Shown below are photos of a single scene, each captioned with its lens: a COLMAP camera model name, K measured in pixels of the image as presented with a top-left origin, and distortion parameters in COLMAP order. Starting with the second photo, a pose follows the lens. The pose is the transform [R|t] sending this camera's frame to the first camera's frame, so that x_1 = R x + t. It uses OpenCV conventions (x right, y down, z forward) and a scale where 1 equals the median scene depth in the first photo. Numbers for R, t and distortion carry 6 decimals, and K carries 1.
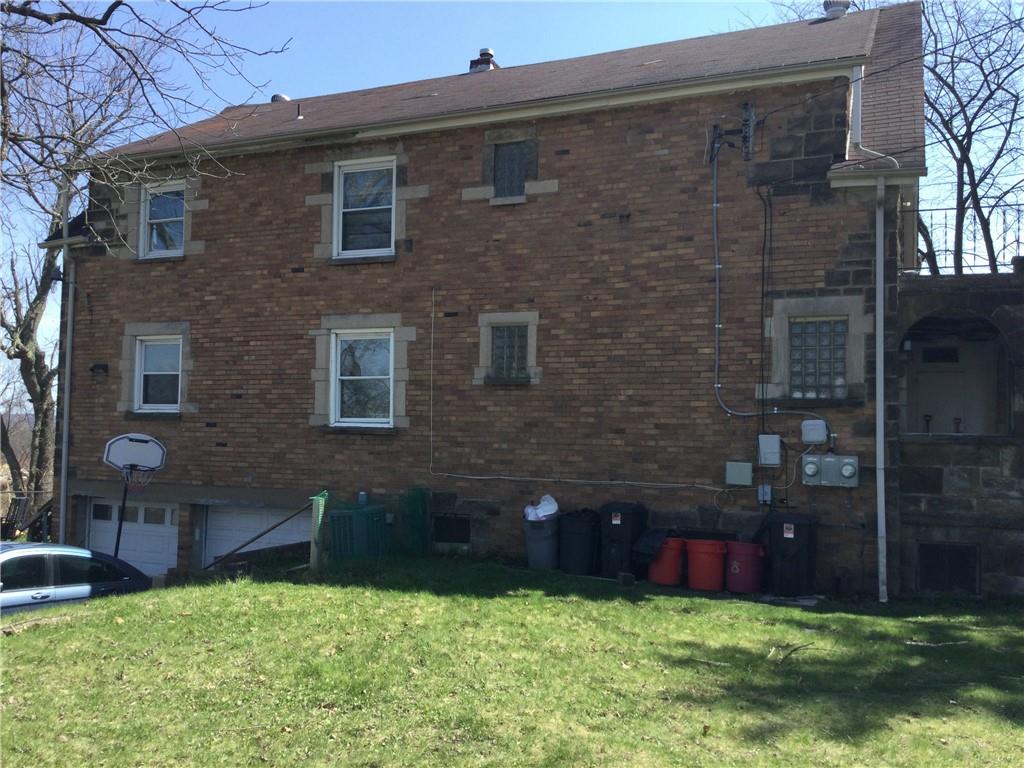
lens RADIAL K [[926.6, 0, 512.0], [0, 926.6, 384.0], [0, 0, 1]] dist [0.087744, -0.015099]
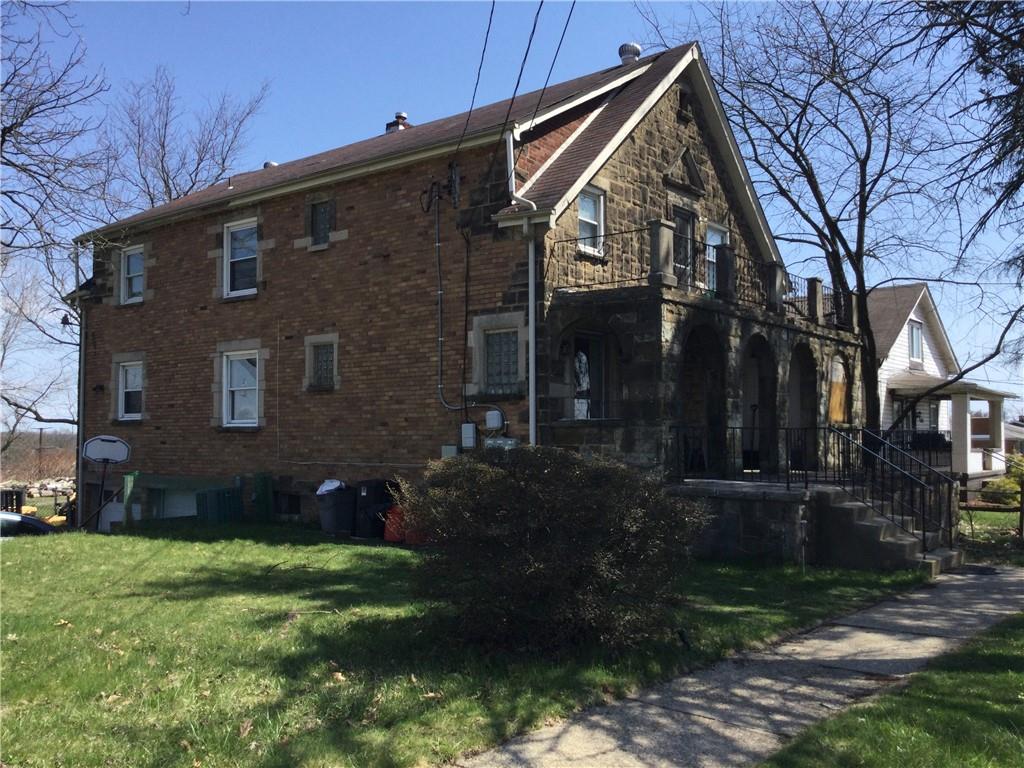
lens RADIAL K [[926.6, 0, 512.0], [0, 926.6, 384.0], [0, 0, 1]] dist [0.087744, -0.015099]
pose [[0.967016, -0.034341, -0.252389, 0.588748], [0.032498, 0.999406, -0.011467, 0.015318], [0.252633, 0.002887, 0.967558, -0.185506]]
